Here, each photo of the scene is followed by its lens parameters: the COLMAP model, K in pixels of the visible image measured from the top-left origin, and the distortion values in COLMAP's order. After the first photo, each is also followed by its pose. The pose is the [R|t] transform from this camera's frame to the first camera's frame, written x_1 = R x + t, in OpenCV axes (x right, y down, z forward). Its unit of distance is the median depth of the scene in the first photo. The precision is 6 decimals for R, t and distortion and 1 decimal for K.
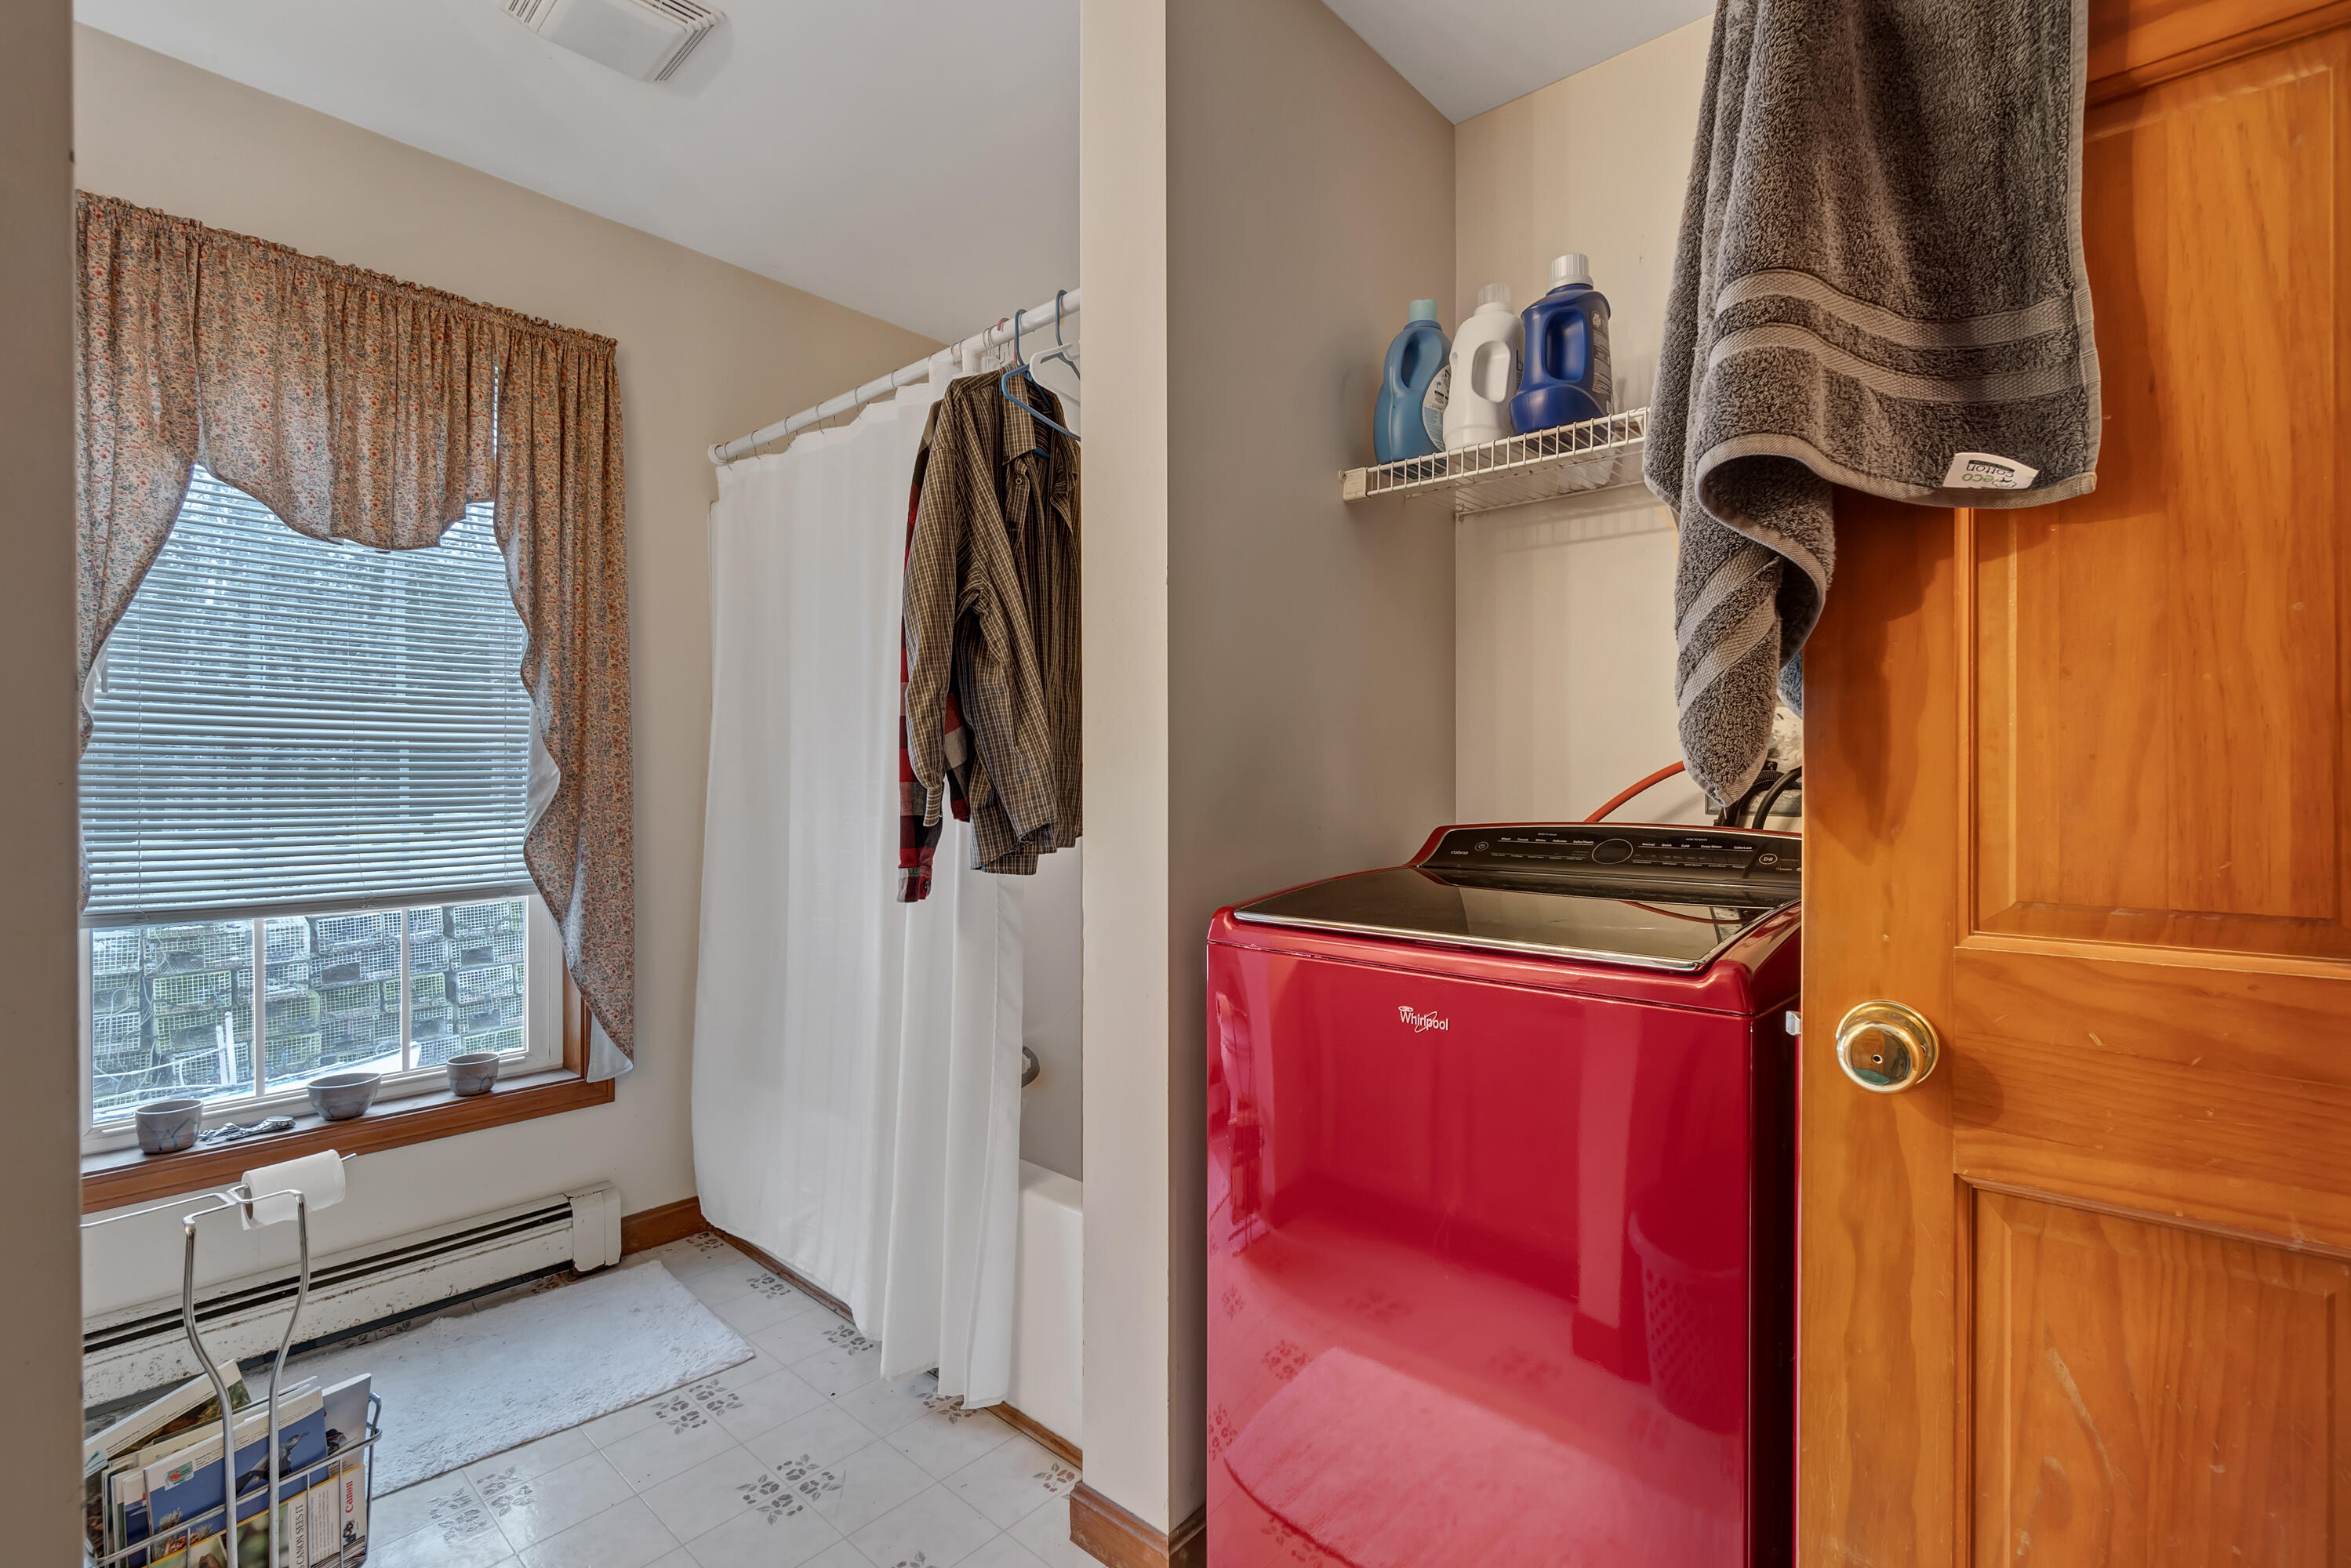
lens RADIAL K [[1058.8, 0, 1186.1], [0, 1058.8, 778.9], [0, 0, 1]] dist [0.003462, -0.000309]
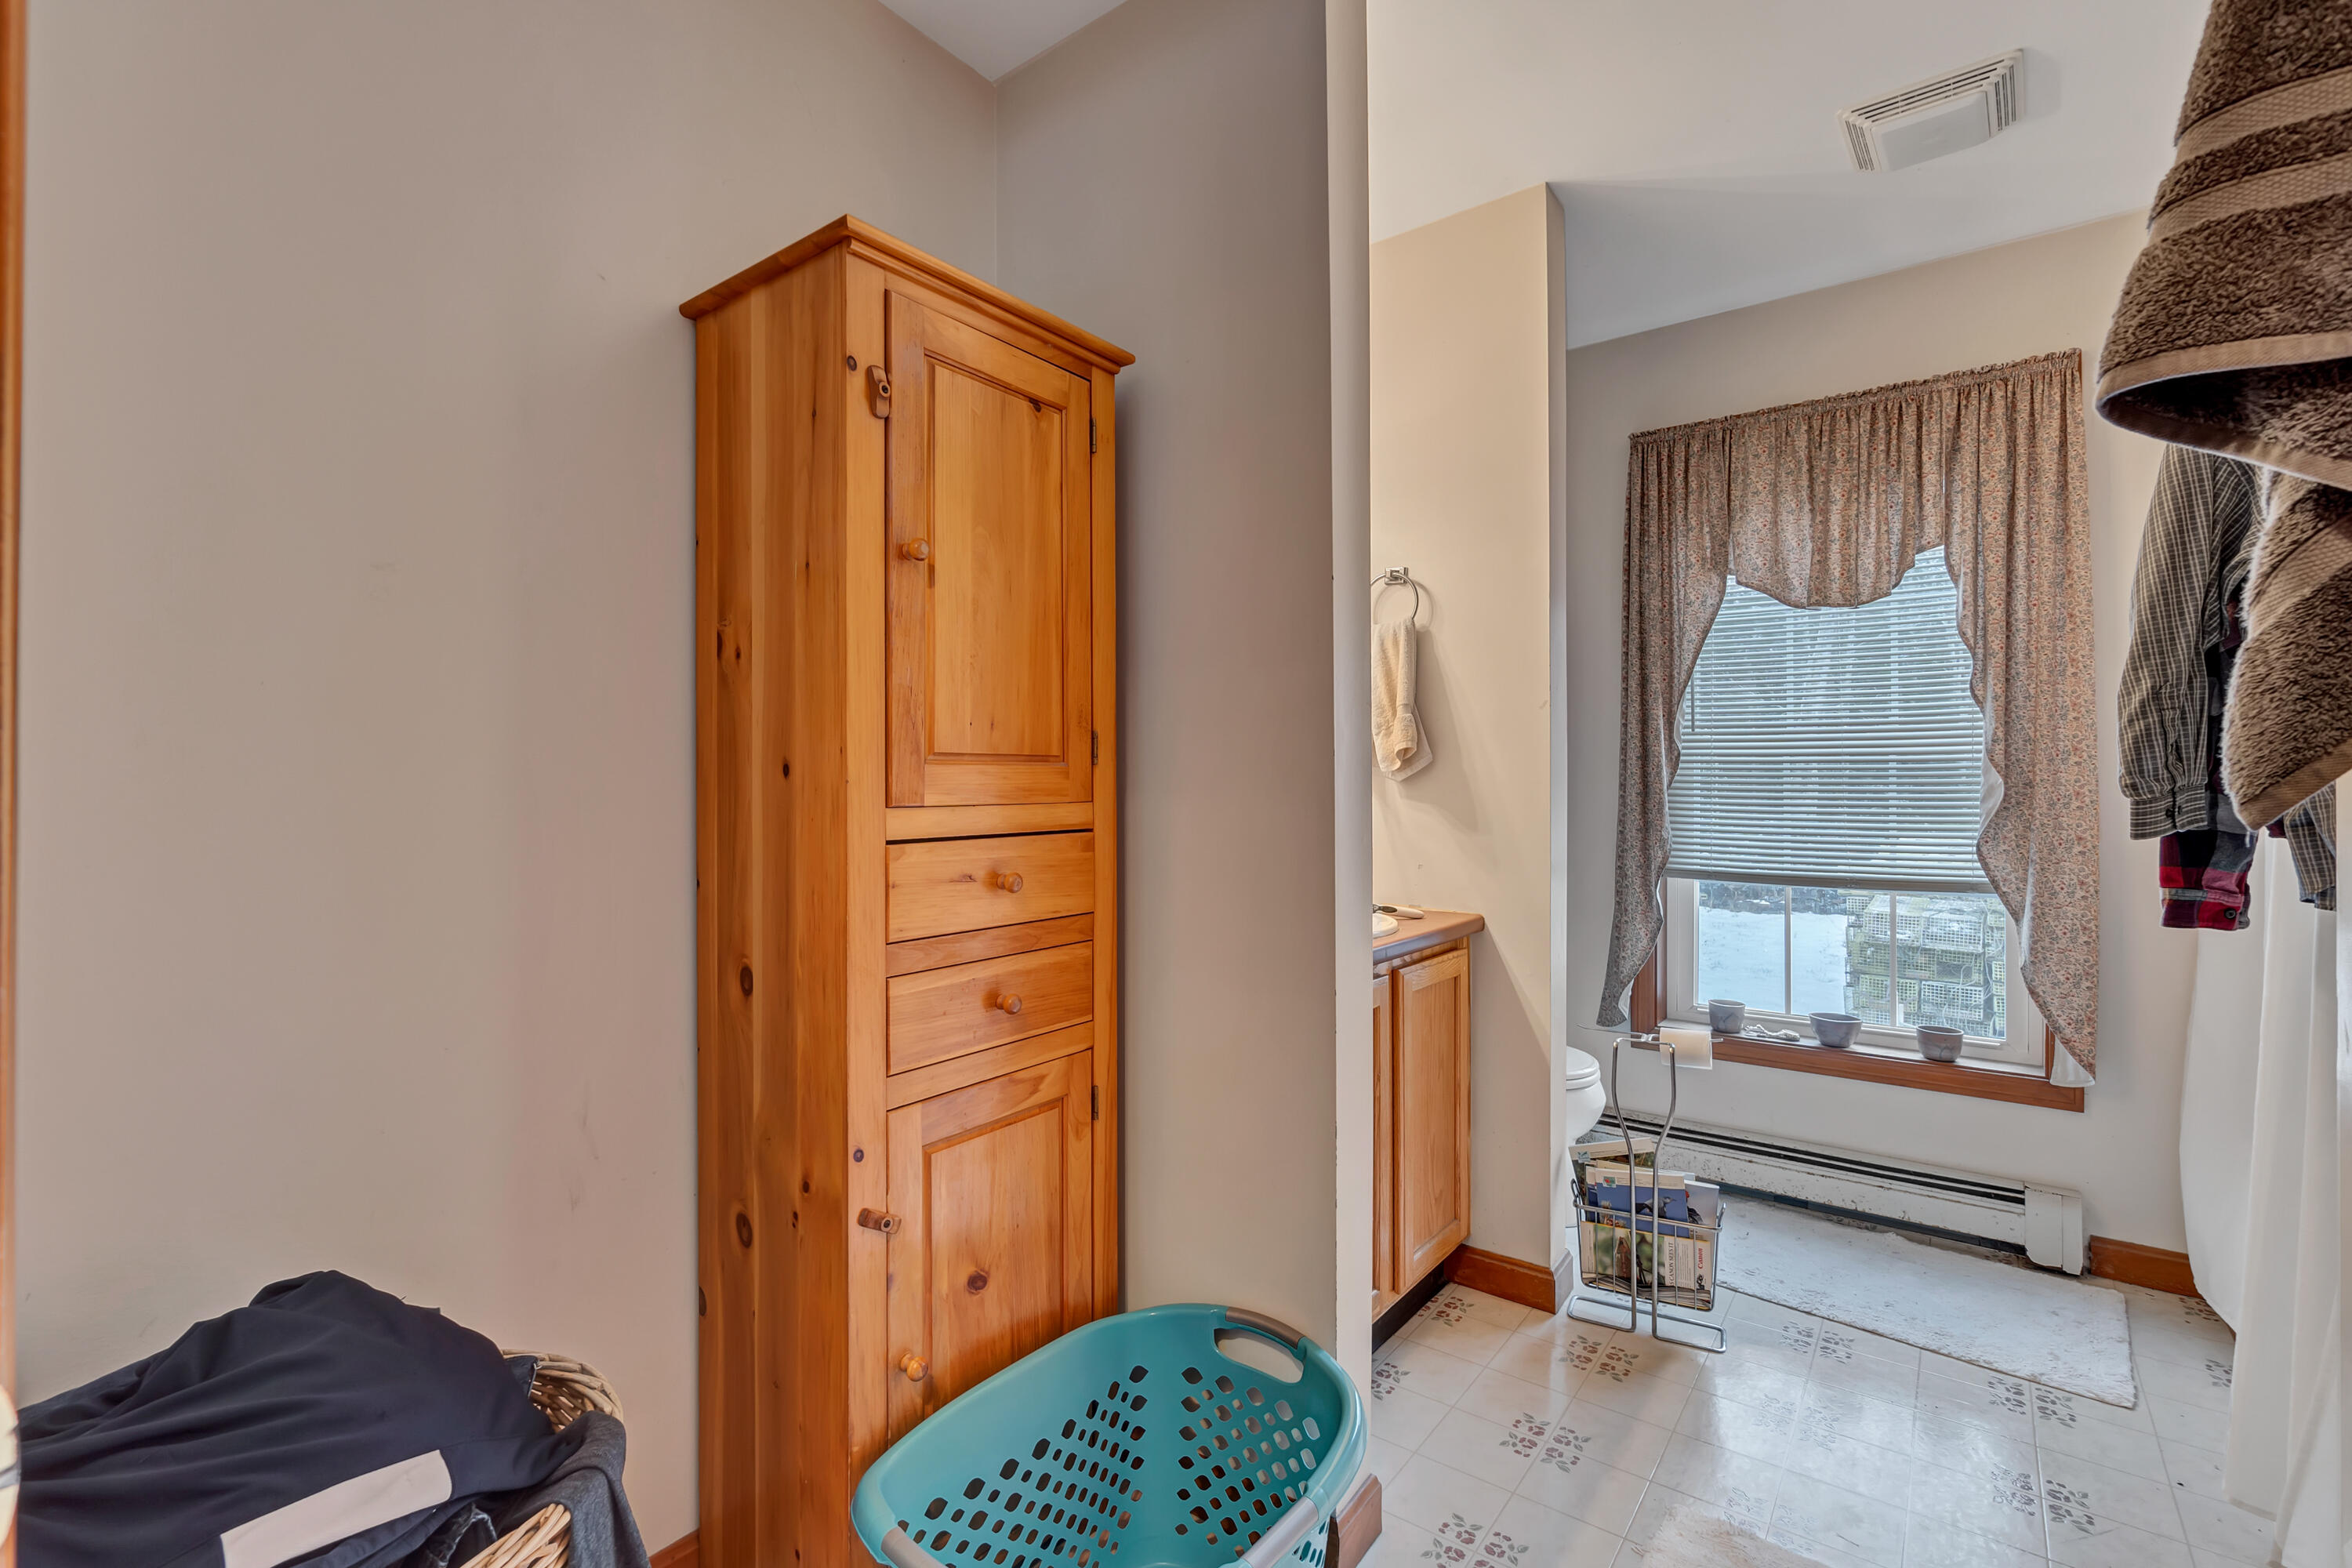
lens RADIAL K [[1059.3, 0, 1159.3], [0, 1059.3, 770.2], [0, 0, 1]] dist [0.003462, -0.000309]
pose [[0.074154, -0.011000, -0.997186, 0.442380], [-0.005045, 0.999922, -0.011405, -0.000423], [0.997234, 0.005876, 0.074092, 0.072994]]
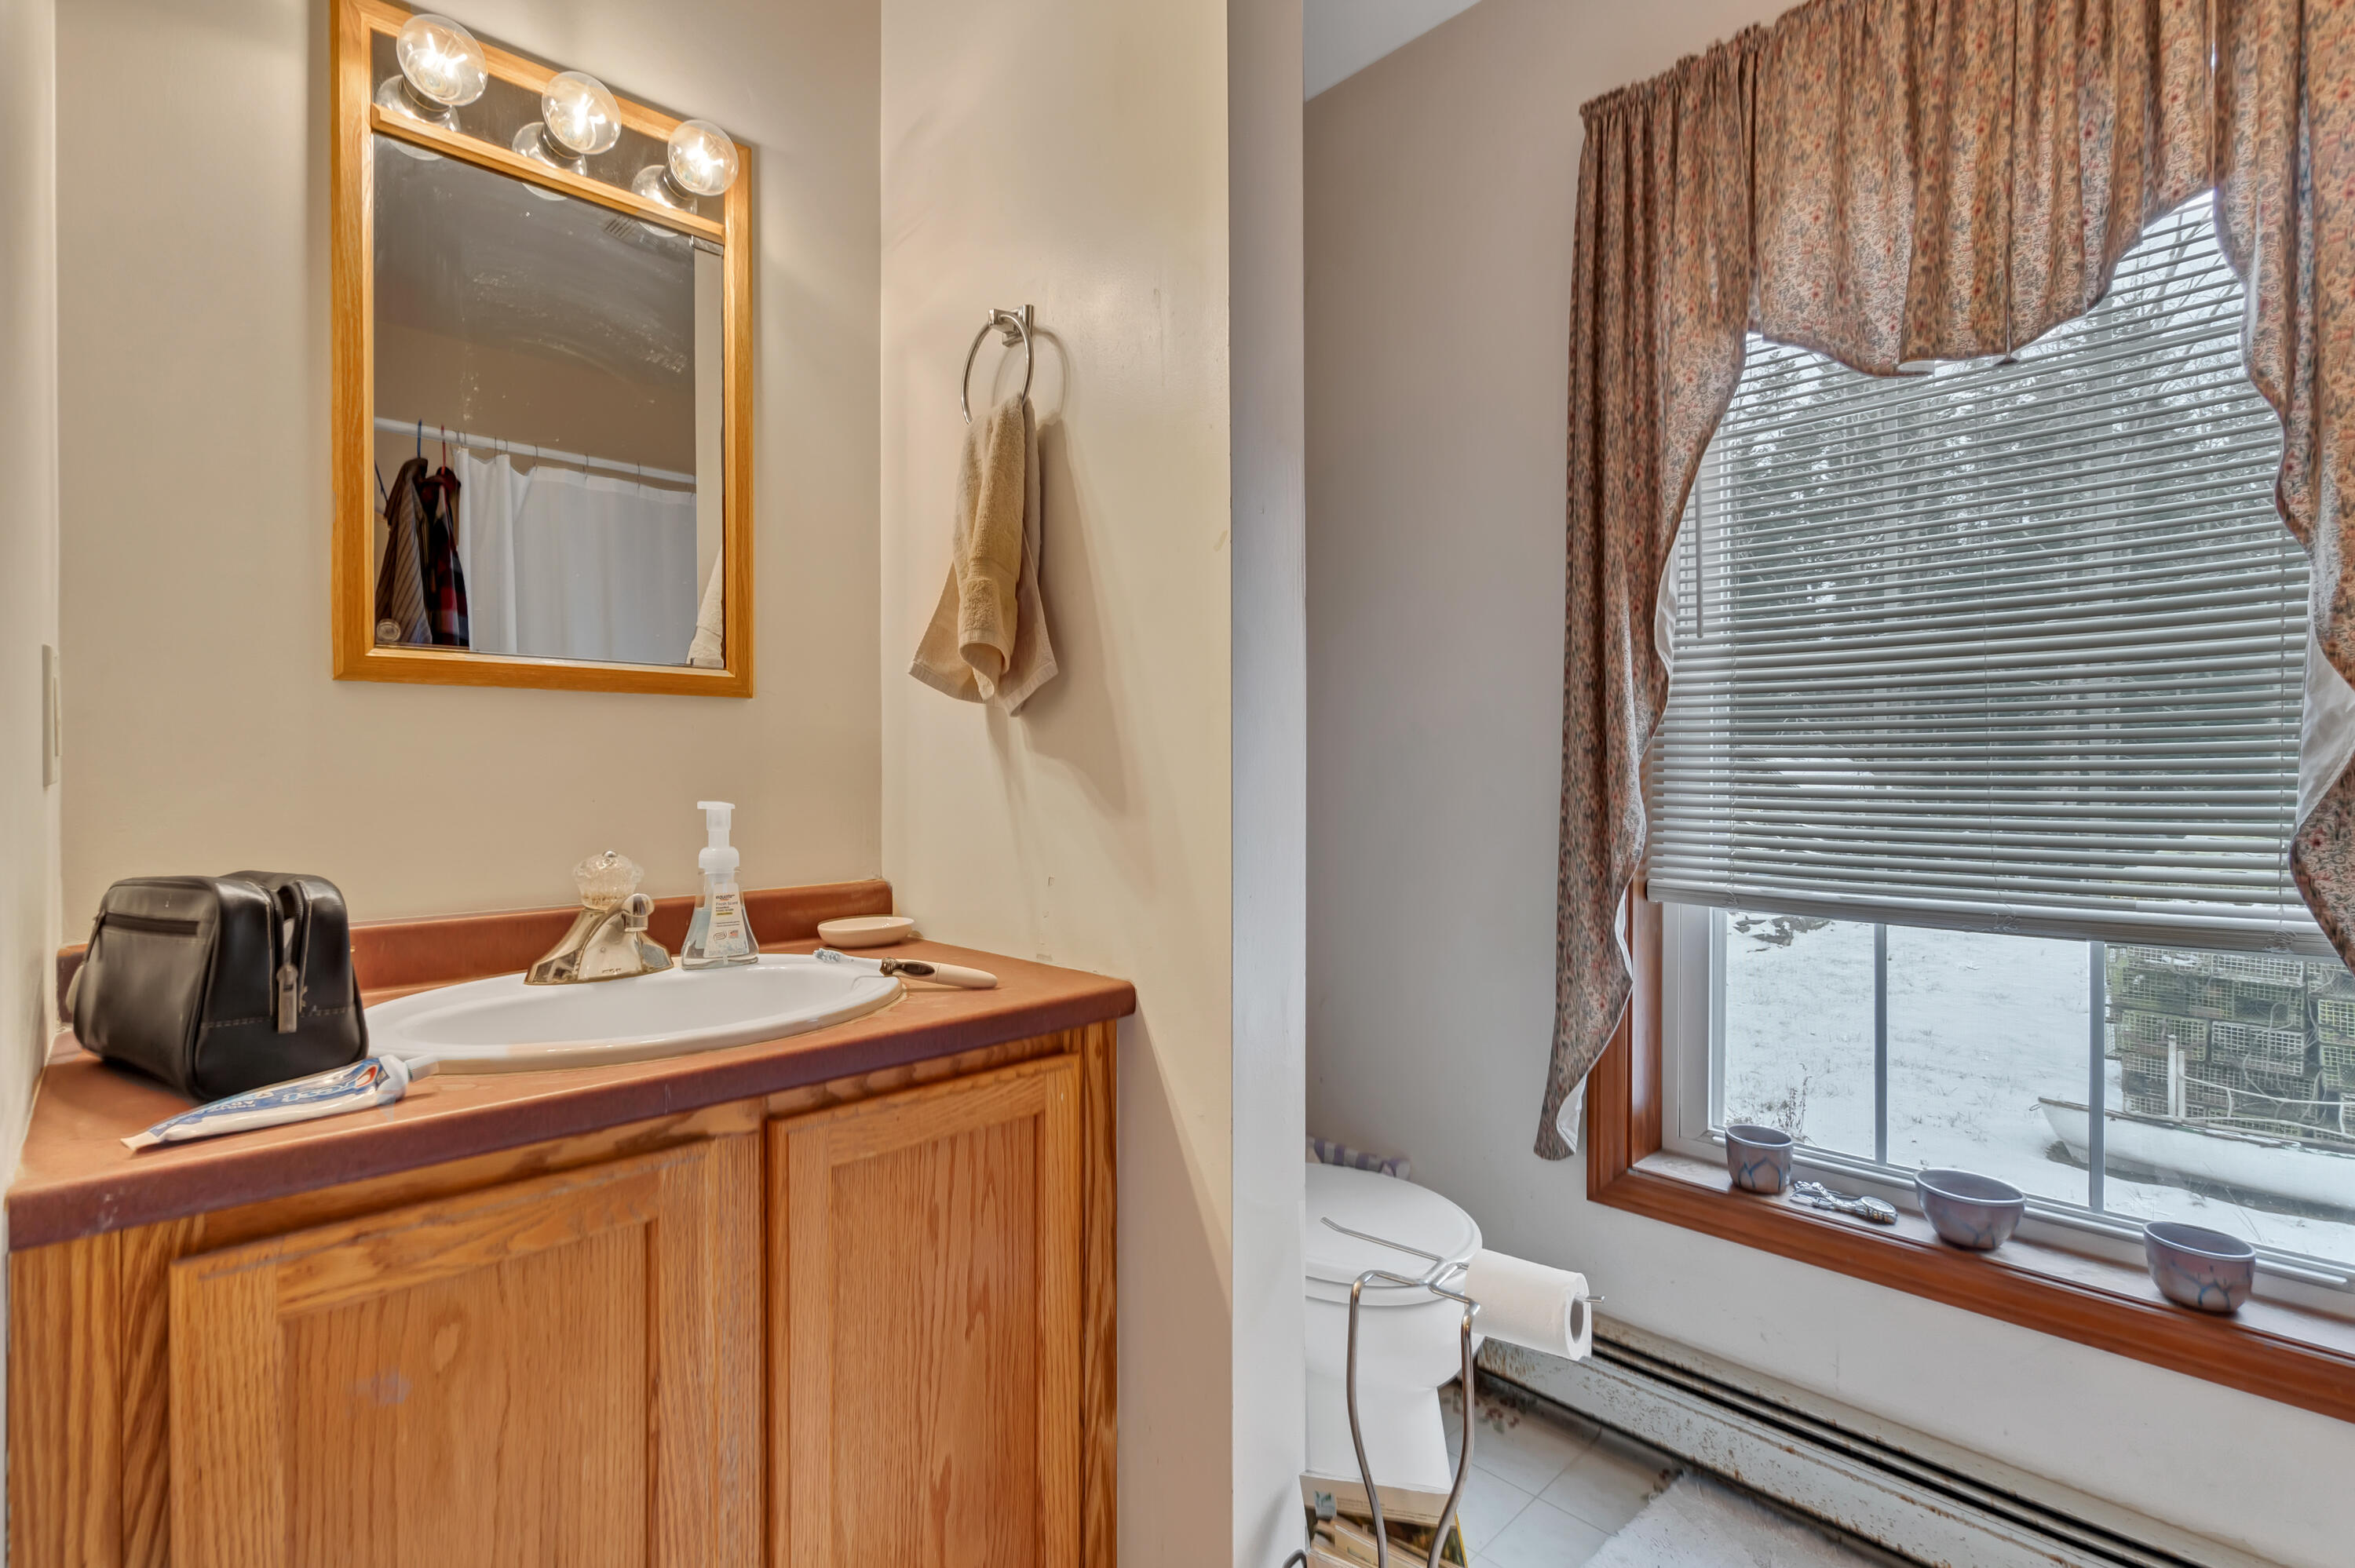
lens RADIAL K [[1060.5, 0, 1174.7], [0, 1060.5, 773.2], [0, 0, 1]] dist [0.003462, -0.000309]
pose [[-0.081052, -0.001932, -0.996708, -0.094504], [-0.003610, 0.999992, -0.001645, 0.029767], [0.996703, 0.003465, -0.081058, 0.556027]]
